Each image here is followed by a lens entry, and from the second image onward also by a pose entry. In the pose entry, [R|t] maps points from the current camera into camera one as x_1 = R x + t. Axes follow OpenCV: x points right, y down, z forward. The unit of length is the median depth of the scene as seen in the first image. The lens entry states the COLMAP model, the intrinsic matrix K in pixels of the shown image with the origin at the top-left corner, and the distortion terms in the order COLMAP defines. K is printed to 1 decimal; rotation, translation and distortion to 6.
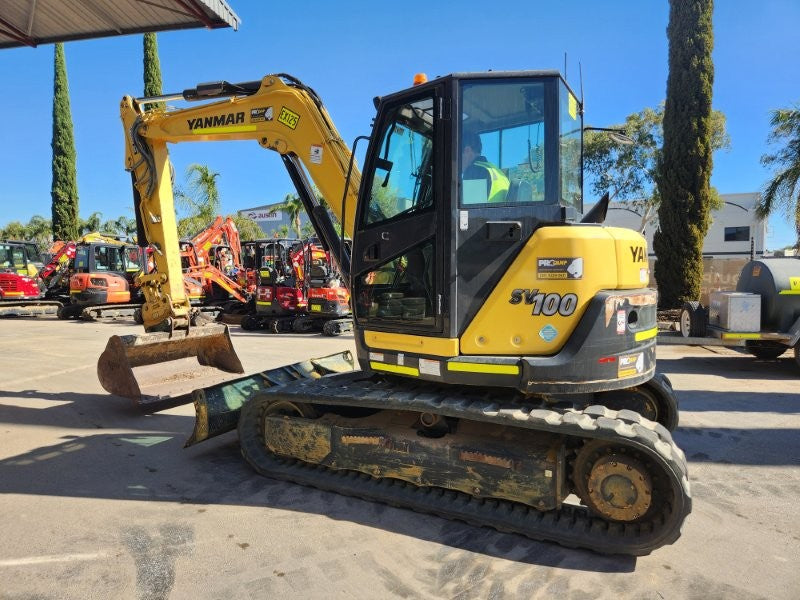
lens RADIAL K [[540.2, 0, 401.7], [0, 540.2, 297.9], [0, 0, 1]] dist [0.069317, -0.059700]
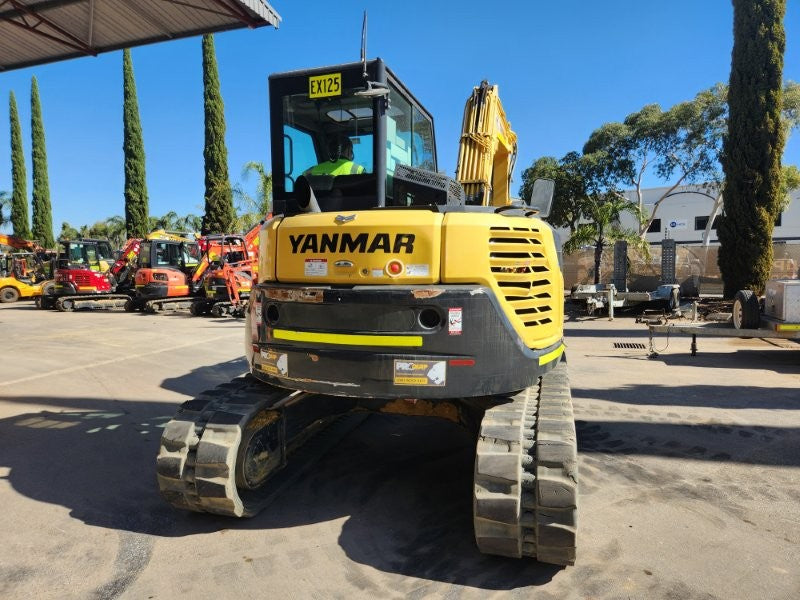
lens RADIAL K [[539.9, 0, 397.4], [0, 539.9, 300.6], [0, 0, 1]] dist [0.066163, -0.057732]
pose [[0.992946, -0.006006, -0.118418, 0.030331], [0.008423, 0.999766, 0.019919, 0.000336], [0.118270, -0.020776, 0.992764, 0.004648]]
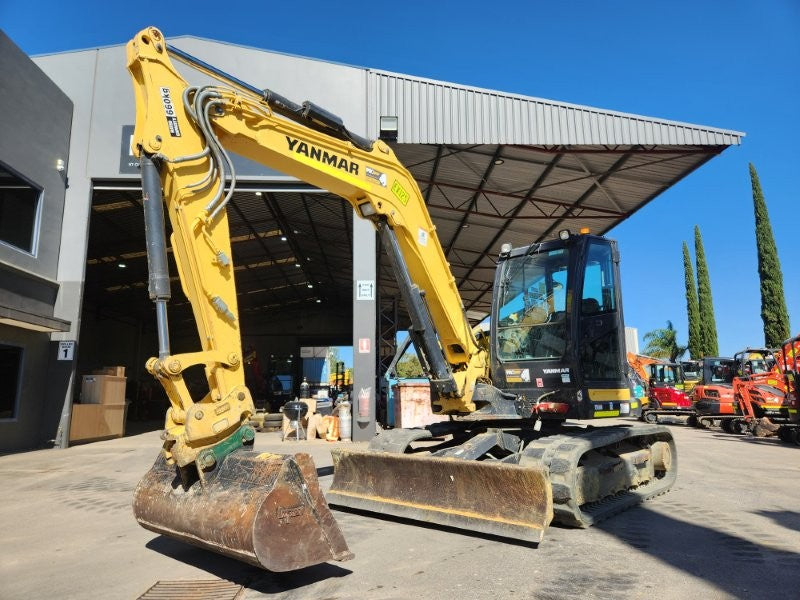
lens RADIAL K [[534.1, 0, 394.0], [0, 534.1, 308.7], [0, 0, 1]] dist [0.066687, -0.054359]
pose [[0.260929, -0.155702, -0.952719, 0.364400], [-0.046492, 0.983735, -0.173504, 0.024239], [0.964238, 0.089566, 0.249446, 0.104156]]
